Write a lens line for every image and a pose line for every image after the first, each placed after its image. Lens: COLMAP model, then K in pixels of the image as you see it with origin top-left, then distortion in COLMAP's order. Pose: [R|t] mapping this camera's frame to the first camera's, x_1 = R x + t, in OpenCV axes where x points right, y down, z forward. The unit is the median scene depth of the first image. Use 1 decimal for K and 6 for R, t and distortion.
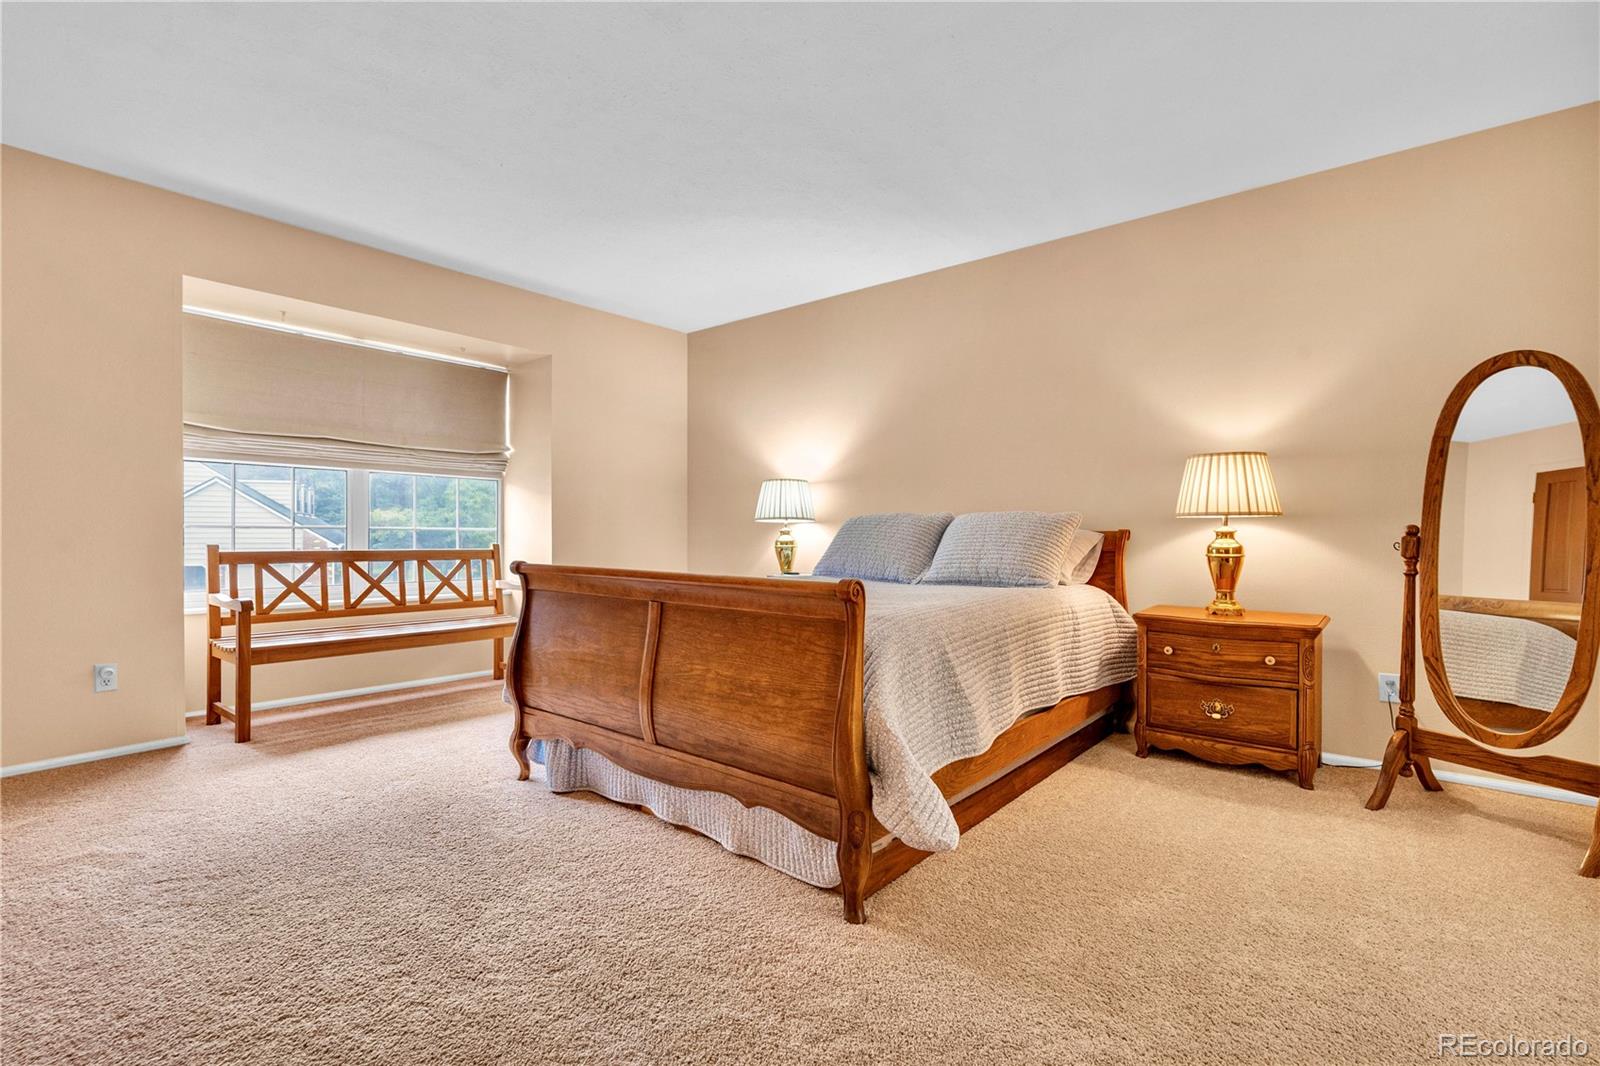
lens RADIAL K [[720.6, 0, 794.6], [0, 720.6, 538.8], [0, 0, 1]] dist [-0.001457, 0.000098]
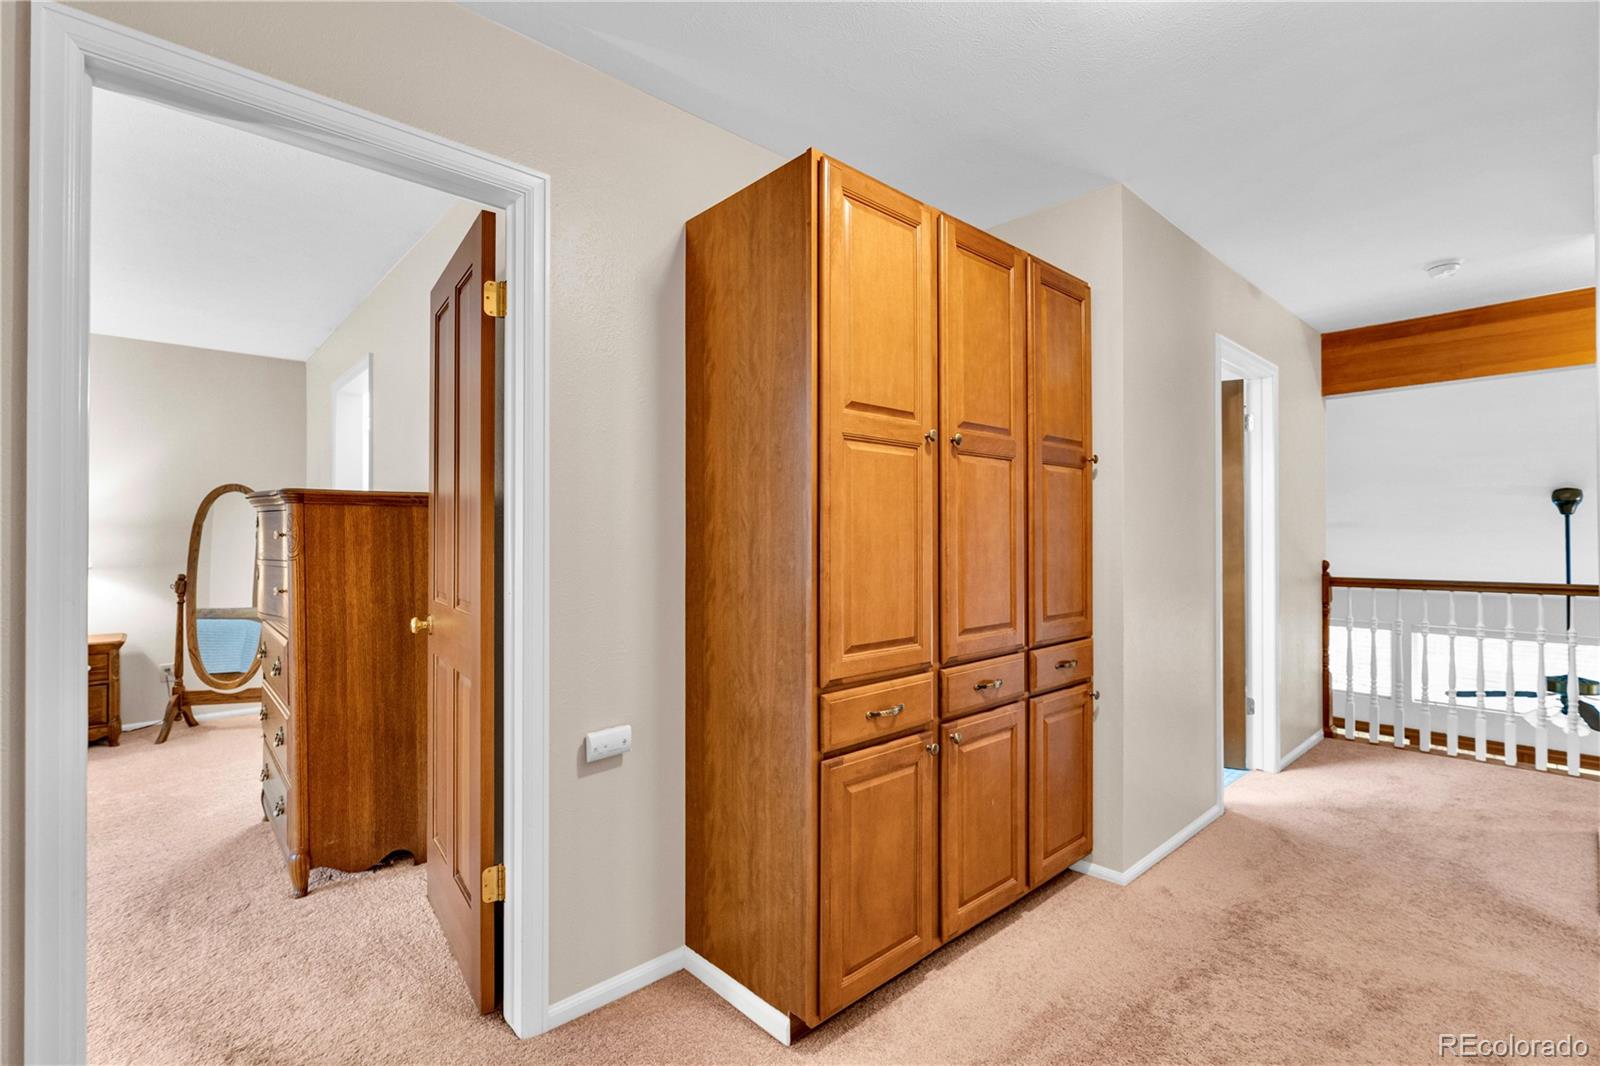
lens RADIAL K [[720.6, 0, 794.5], [0, 720.6, 533.7], [0, 0, 1]] dist [-0.001457, 0.000098]
pose [[0.148968, -0.000087, 0.988842, -0.623252], [0.003350, 0.999994, -0.000417, -0.109034], [-0.988836, 0.003375, 0.148967, -0.703711]]
